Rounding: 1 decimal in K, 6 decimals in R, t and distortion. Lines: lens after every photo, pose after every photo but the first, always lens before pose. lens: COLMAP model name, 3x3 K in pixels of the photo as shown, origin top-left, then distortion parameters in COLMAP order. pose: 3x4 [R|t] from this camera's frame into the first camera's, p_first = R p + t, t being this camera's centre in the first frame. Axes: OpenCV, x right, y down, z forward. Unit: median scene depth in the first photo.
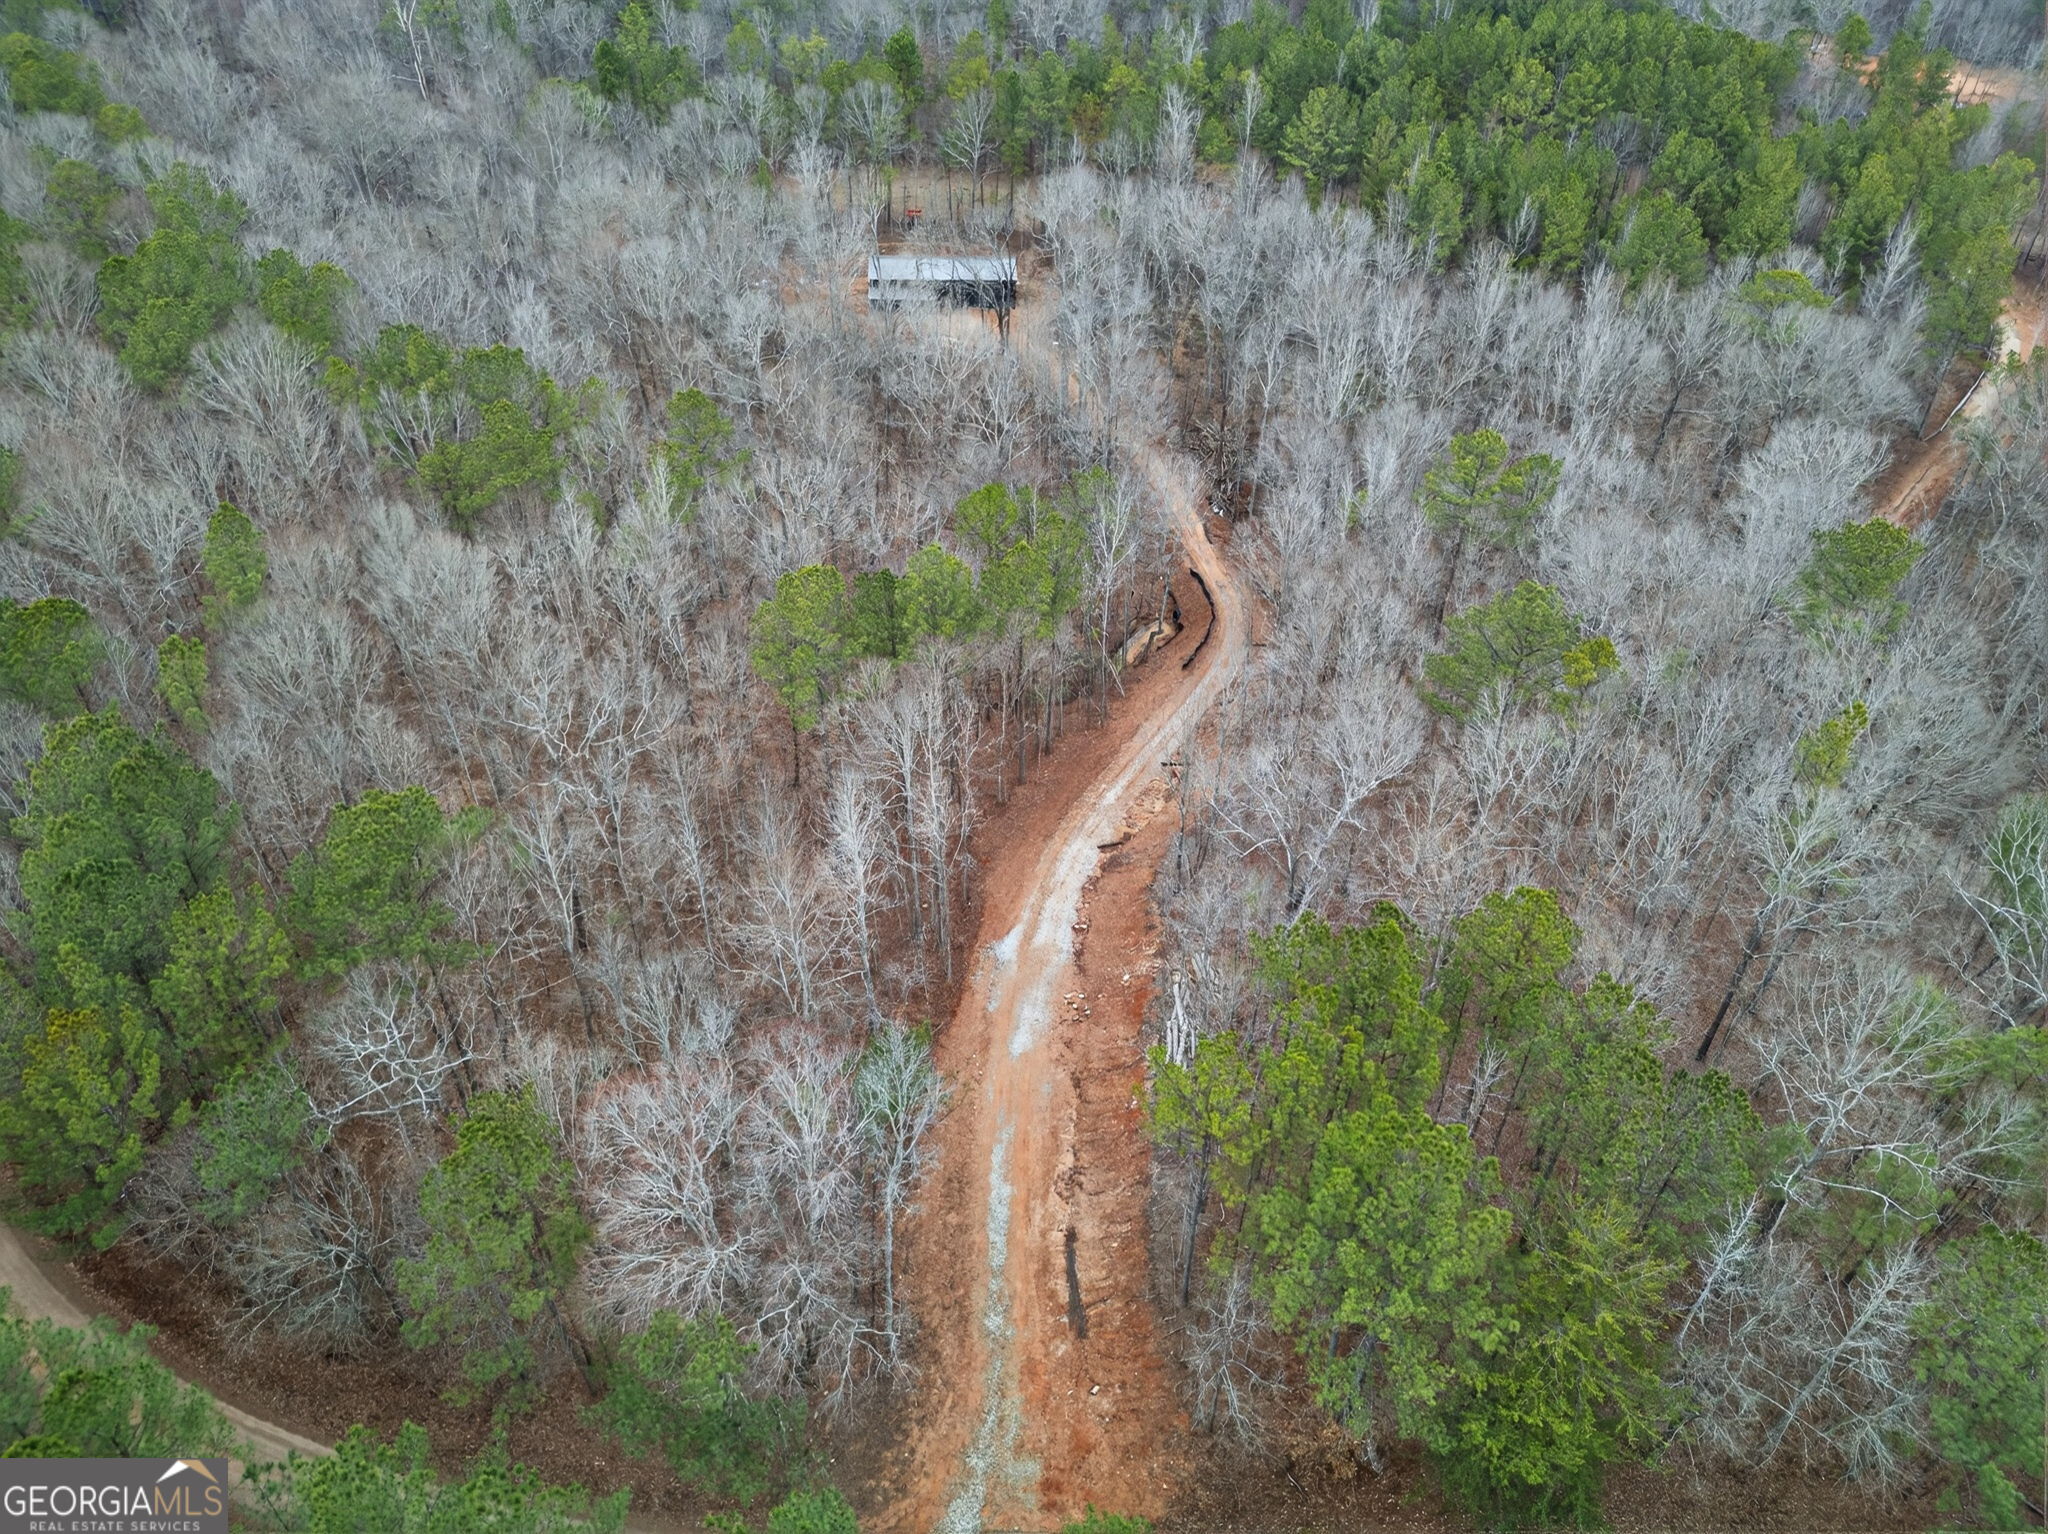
lens RADIAL K [[1423.6, 0, 1024.0], [0, 1423.6, 767.0], [0, 0, 1]] dist [0.095189, -0.091895]
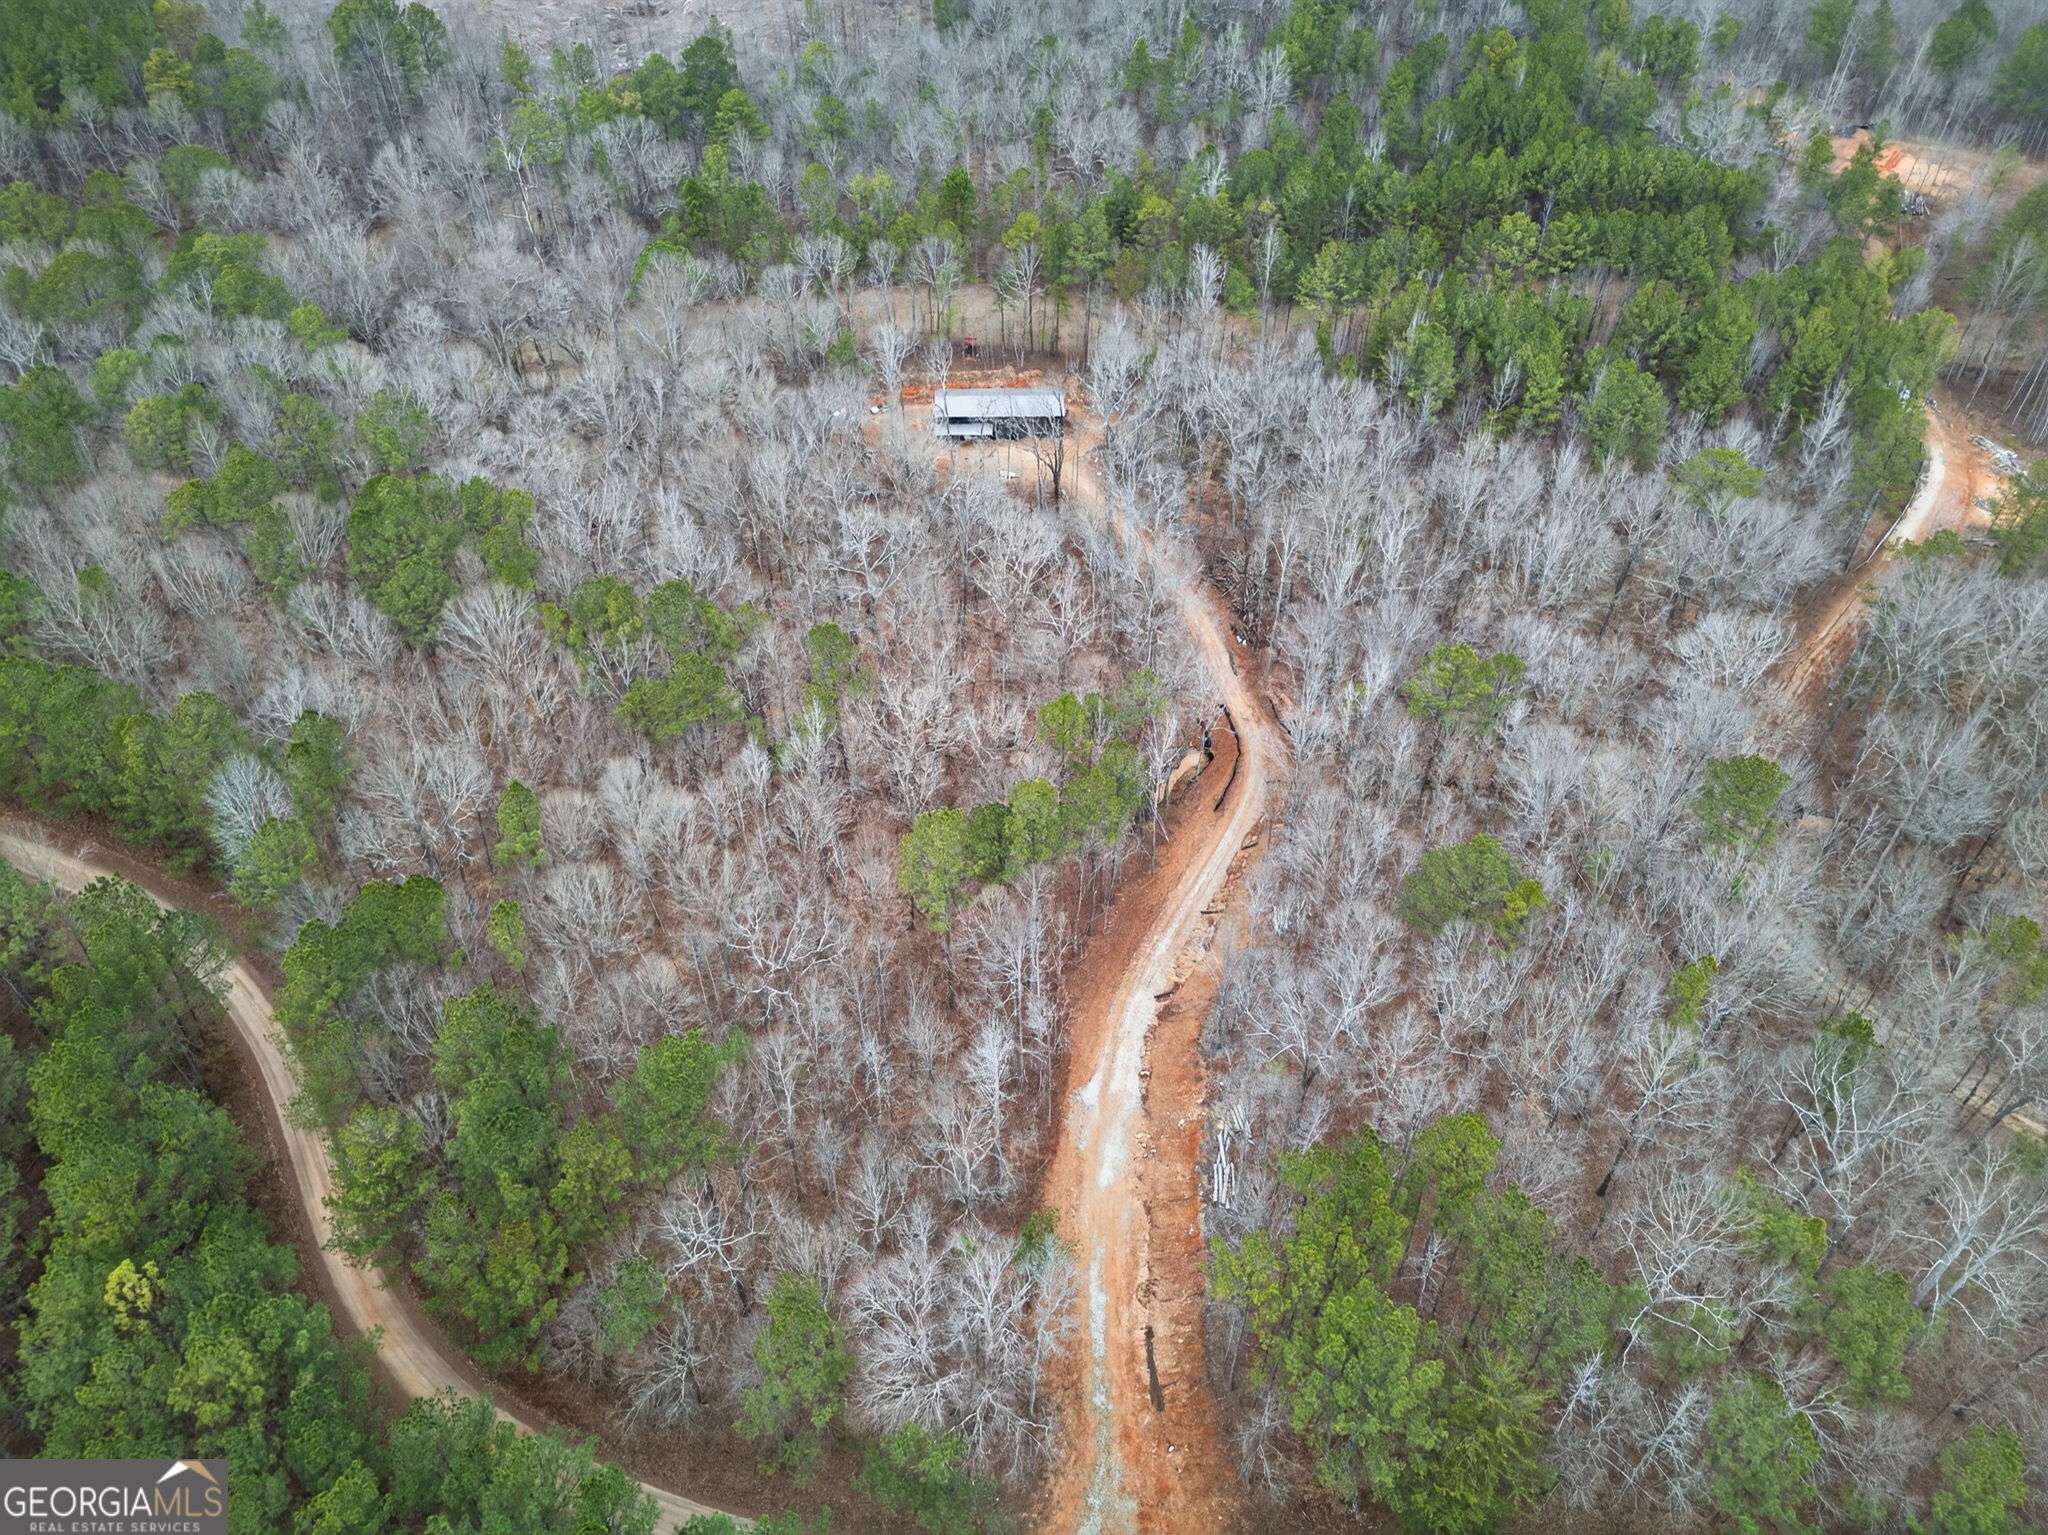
lens RADIAL K [[1423.6, 0, 1024.0], [0, 1423.6, 767.5], [0, 0, 1]] dist [0.095189, -0.091895]
pose [[0.999922, -0.007530, -0.009961, -0.058967], [0.008030, 0.998657, 0.051177, -0.248227], [0.009563, -0.051253, 0.998640, -0.322153]]
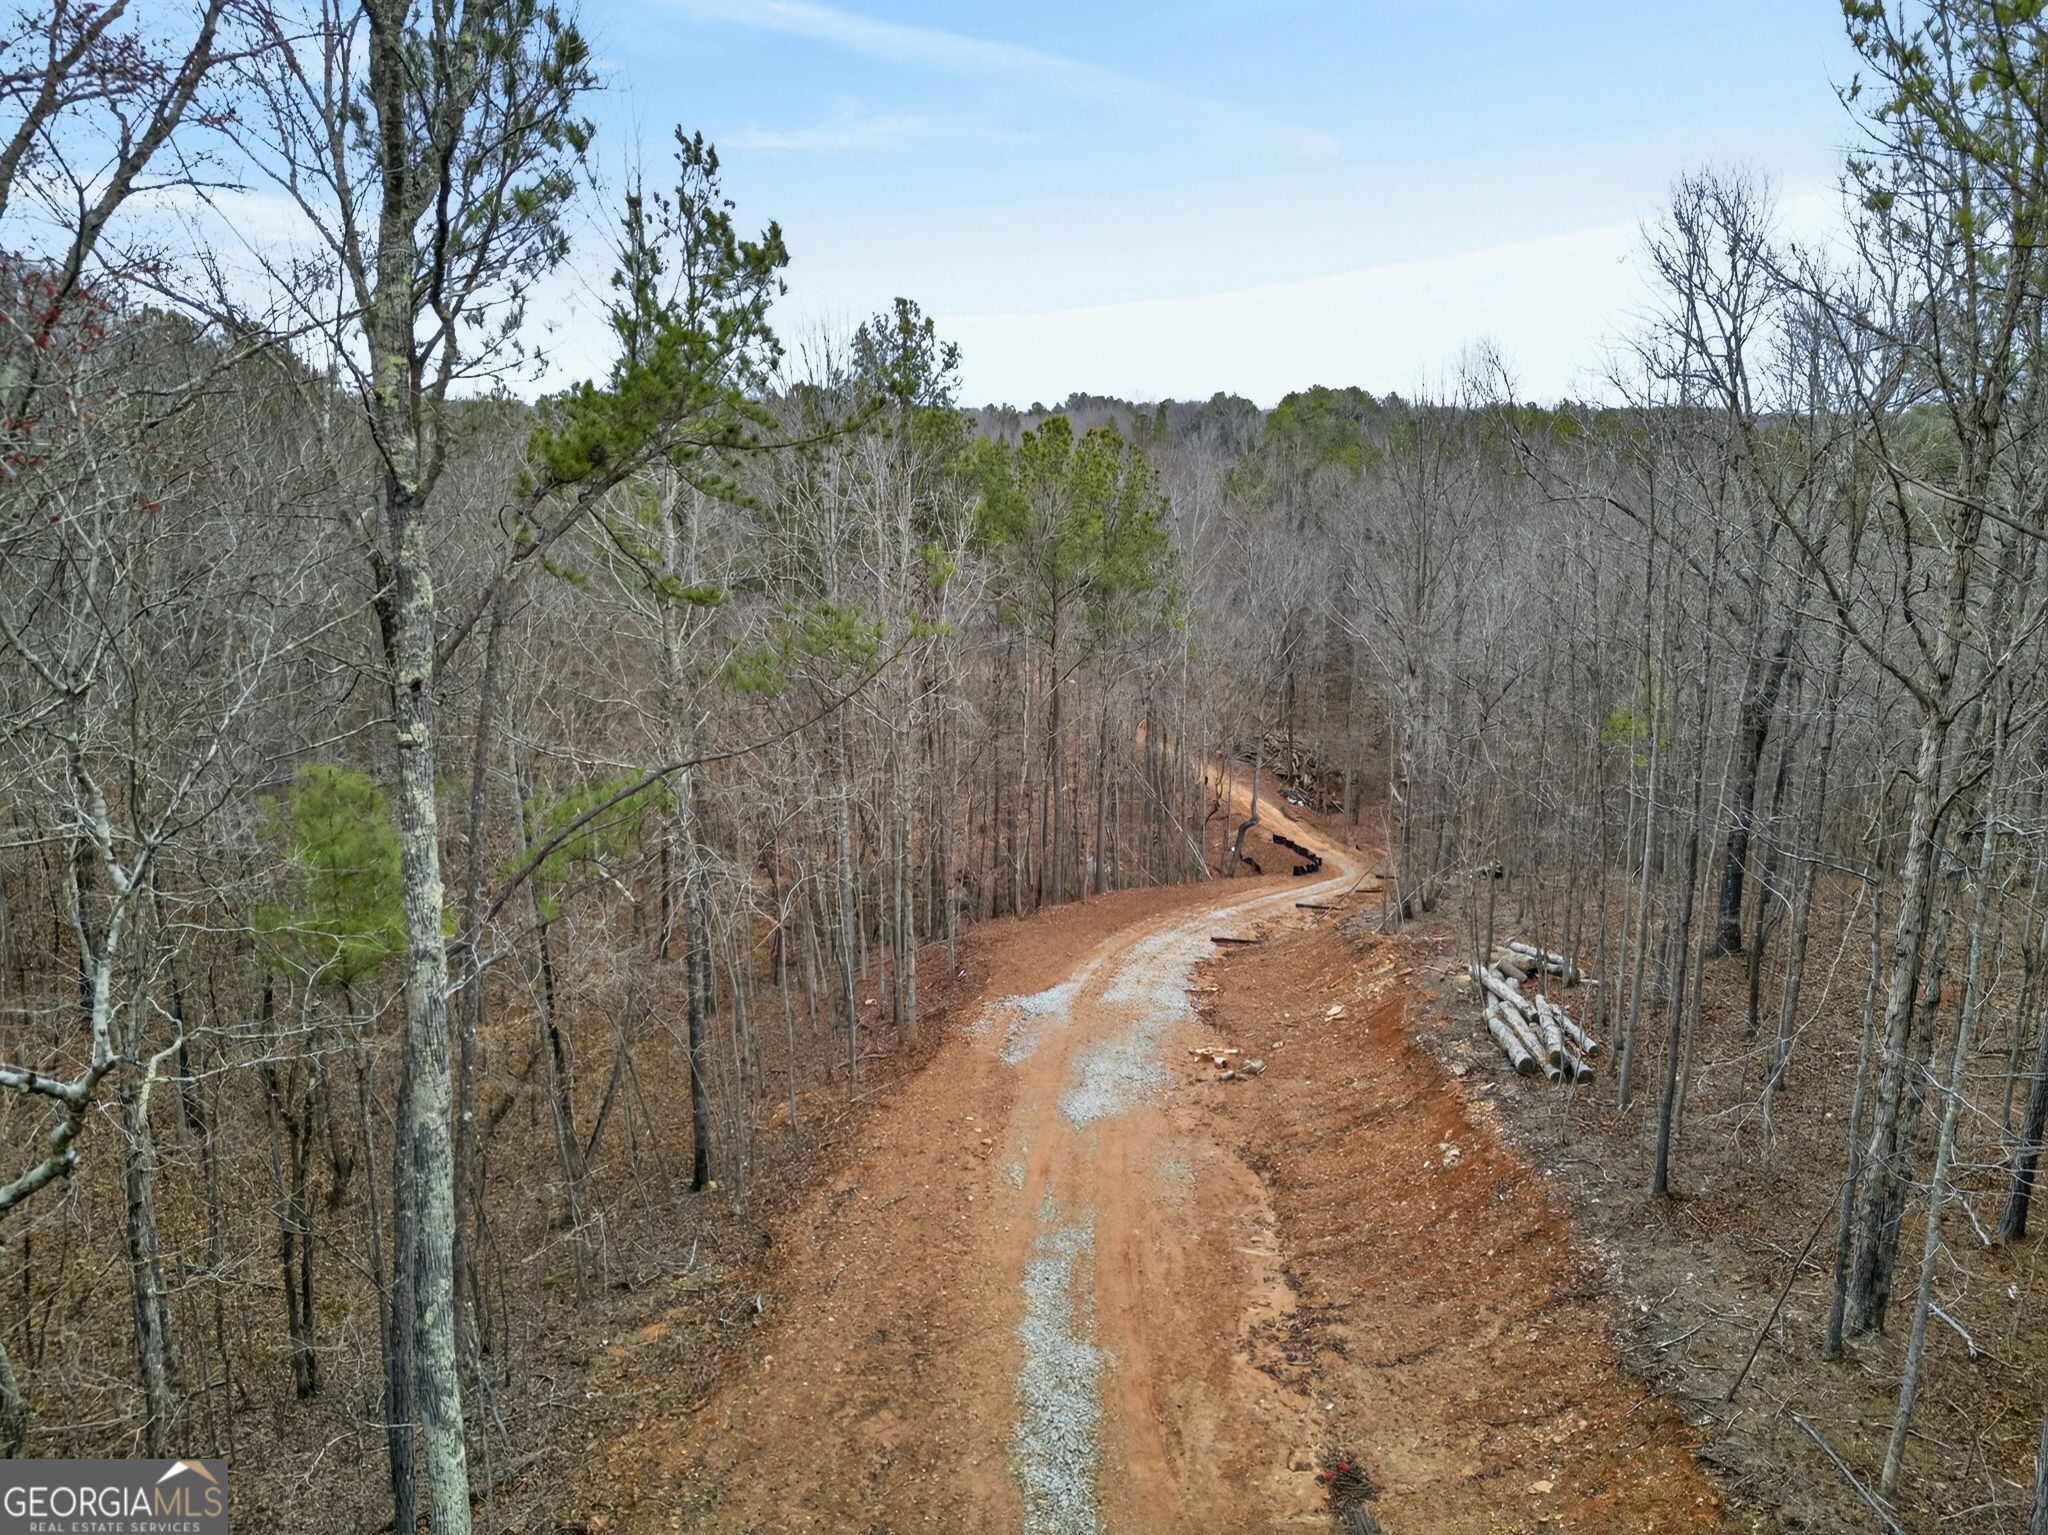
lens RADIAL K [[1423.6, 0, 1024.0], [0, 1423.6, 767.5], [0, 0, 1]] dist [0.095189, -0.091895]
pose [[0.999923, -0.012285, 0.001968, -0.018614], [0.011847, 0.891876, -0.452125, 0.264990], [0.003799, 0.452114, 0.891952, 0.575501]]
